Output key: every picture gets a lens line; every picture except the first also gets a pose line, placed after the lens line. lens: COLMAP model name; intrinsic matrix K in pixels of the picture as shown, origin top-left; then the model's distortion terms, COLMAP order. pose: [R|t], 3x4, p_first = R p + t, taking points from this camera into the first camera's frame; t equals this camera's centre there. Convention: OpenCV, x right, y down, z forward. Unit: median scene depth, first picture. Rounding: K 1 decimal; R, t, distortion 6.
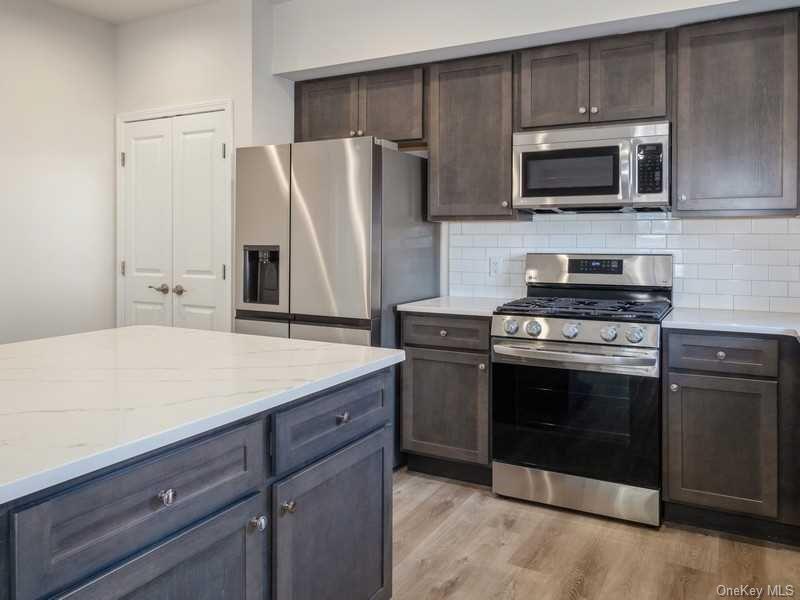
lens RADIAL K [[626.6, 0, 398.7], [0, 626.6, 248.6], [0, 0, 1]] dist [0.003999, 0.000188]
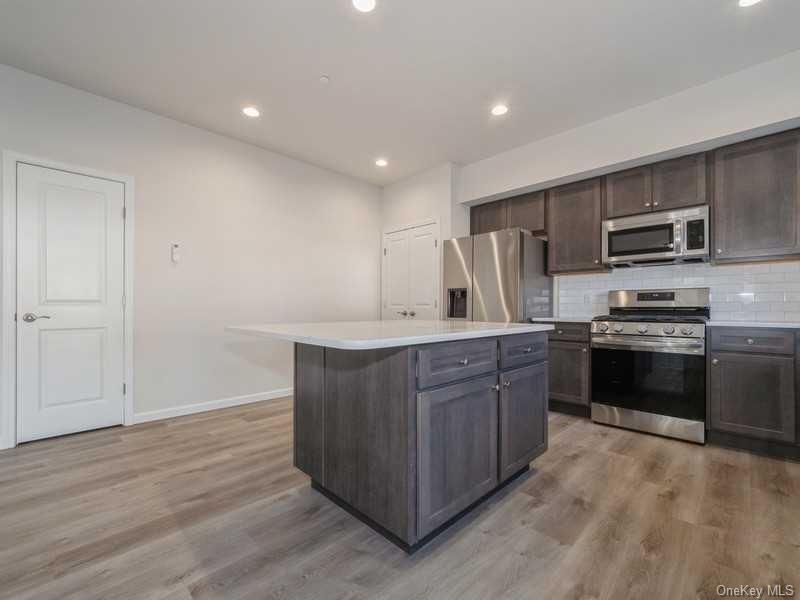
lens RADIAL K [[345.2, 0, 400.5], [0, 345.2, 308.8], [0, 0, 1]] dist [-0.010875, 0.000130]
pose [[0.958990, 0.002907, -0.283424, -0.093038], [-0.007515, 0.999857, -0.015173, 0.086554], [0.283339, 0.016681, 0.958875, -0.099230]]
